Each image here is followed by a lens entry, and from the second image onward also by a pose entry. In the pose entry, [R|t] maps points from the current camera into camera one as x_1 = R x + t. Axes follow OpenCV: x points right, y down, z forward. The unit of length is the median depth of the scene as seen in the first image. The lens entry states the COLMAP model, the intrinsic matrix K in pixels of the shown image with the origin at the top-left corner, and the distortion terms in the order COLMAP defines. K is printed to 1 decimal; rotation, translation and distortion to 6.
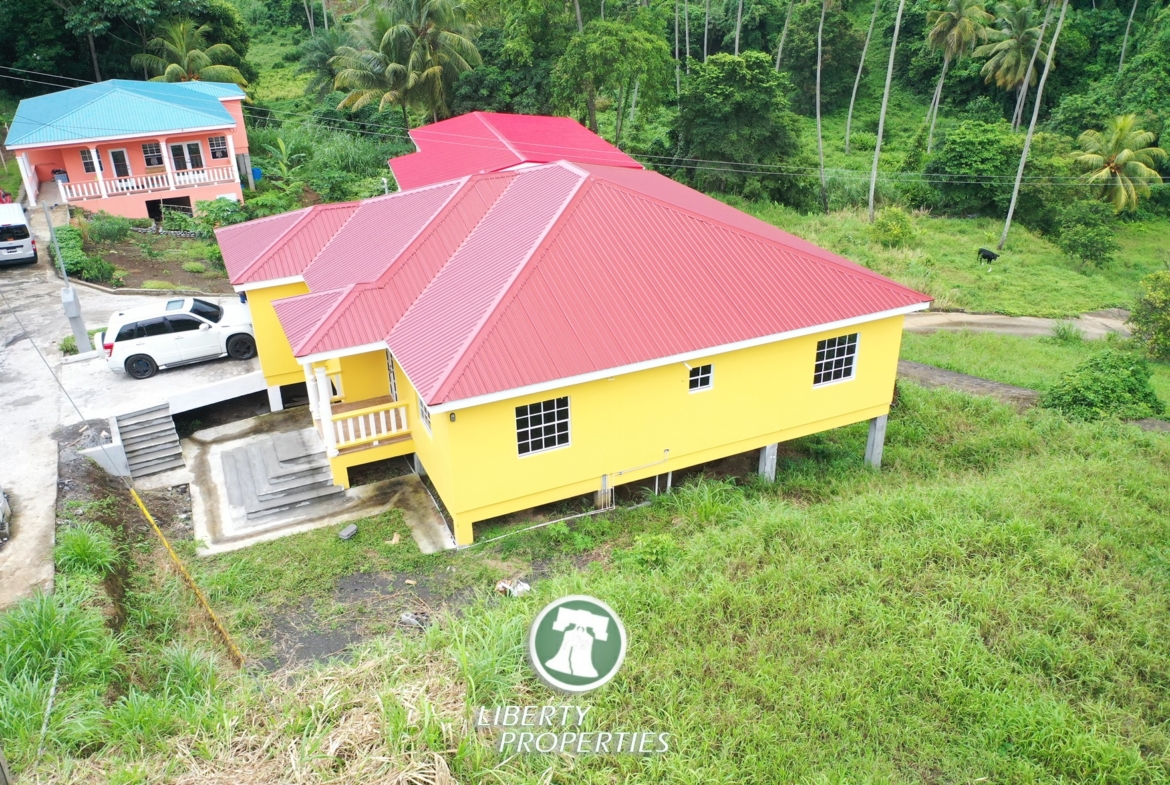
lens RADIAL K [[923.5, 0, 604.8], [0, 923.5, 391.7], [0, 0, 1]] dist [-0.001477, 0.002038]
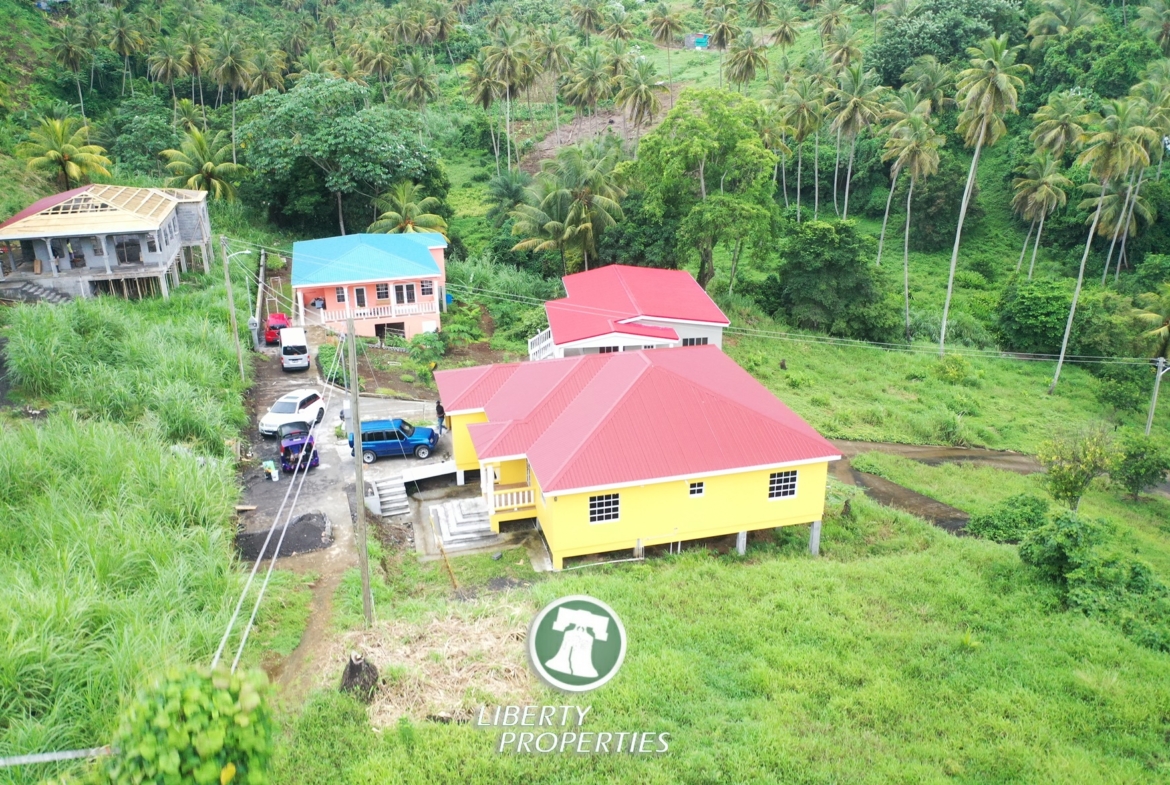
lens RADIAL K [[923.5, 0, 583.7], [0, 923.5, 388.8], [0, 0, 1]] dist [-0.001477, 0.002038]
pose [[0.980863, 0.067631, -0.182577, 0.098733], [-0.084242, 0.992830, -0.084809, -0.018164], [0.175532, 0.098566, 0.979527, -0.387067]]
